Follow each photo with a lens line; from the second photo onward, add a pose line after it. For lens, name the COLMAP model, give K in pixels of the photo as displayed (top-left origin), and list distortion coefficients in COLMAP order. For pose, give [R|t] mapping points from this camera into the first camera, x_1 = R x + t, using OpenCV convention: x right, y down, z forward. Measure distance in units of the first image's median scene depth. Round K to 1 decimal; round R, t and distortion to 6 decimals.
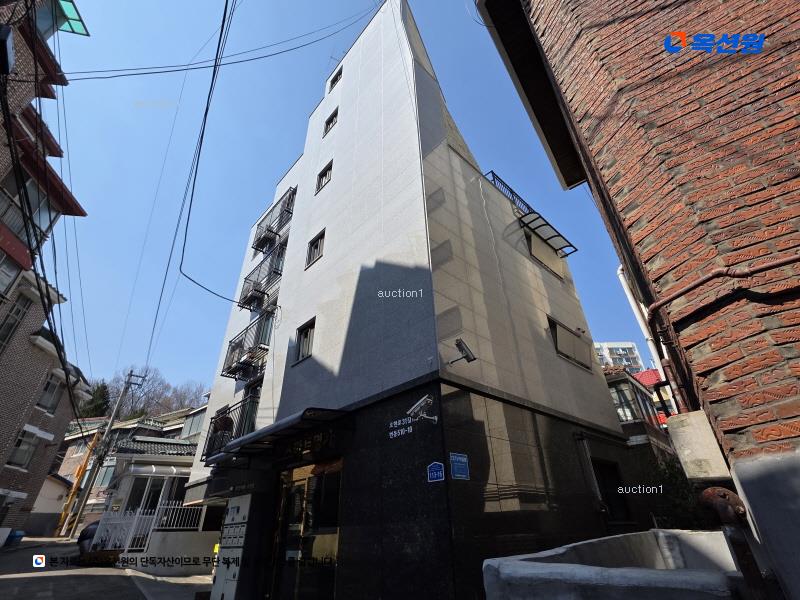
lens RADIAL K [[374.5, 0, 400.0], [0, 374.5, 300.0], [0, 0, 1]] dist [0.002515, -0.000027]
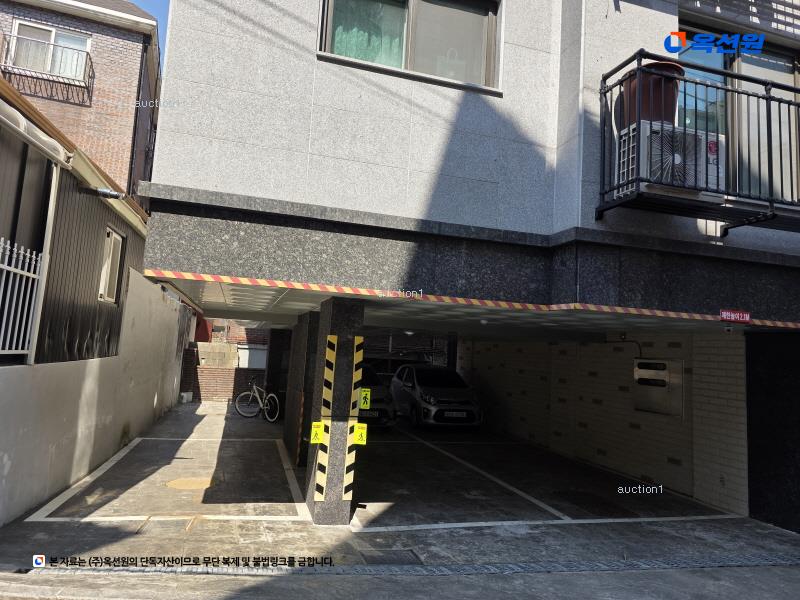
lens RADIAL K [[525.7, 0, 400.0], [0, 525.7, 300.0], [0, 0, 1]] dist [0.037574, -0.002931]
pose [[0.458499, 0.153784, 0.875288, -0.776033], [-0.532266, 0.836240, 0.131892, 0.437853], [-0.711668, -0.526358, 0.465269, 0.738232]]
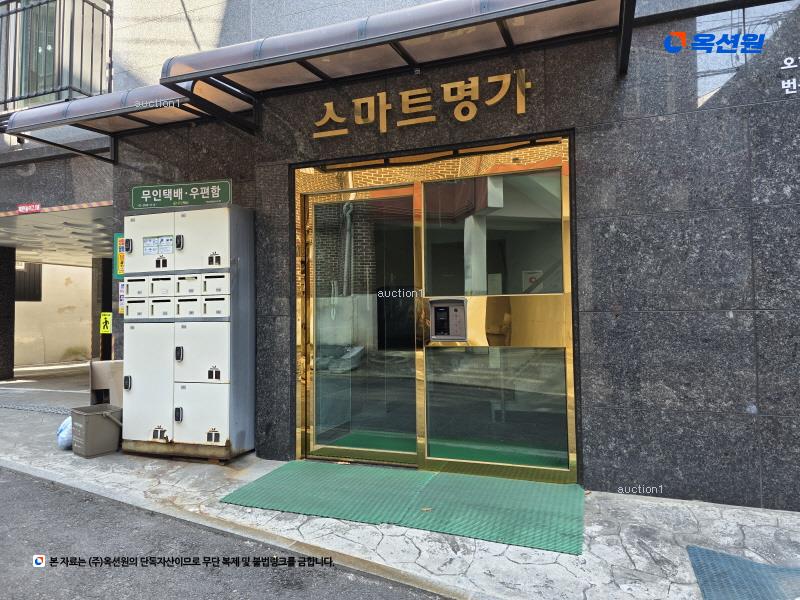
lens RADIAL K [[525.7, 0, 400.0], [0, 525.7, 300.0], [0, 0, 1]] dist [0.037574, -0.002931]
pose [[0.888581, 0.038467, 0.457103, -0.257786], [-0.257122, 0.866989, 0.426869, 0.165660], [-0.379883, -0.496840, 0.780281, 0.232895]]
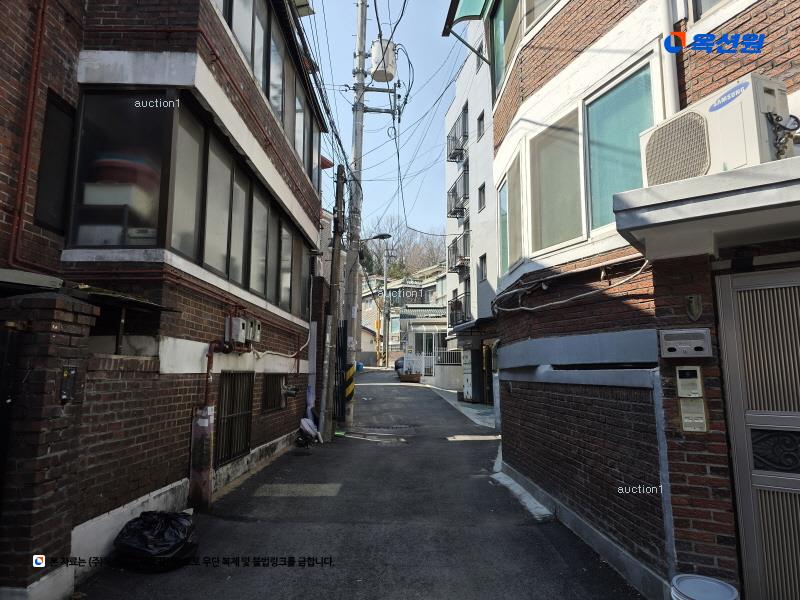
lens RADIAL K [[525.7, 0, 400.0], [0, 525.7, 300.0], [0, 0, 1]] dist [0.037574, -0.002931]
pose [[0.832523, -0.050777, -0.551658, 0.440921], [0.275702, 0.901693, 0.333074, -0.393843], [0.480514, -0.429385, 0.764680, -0.624113]]
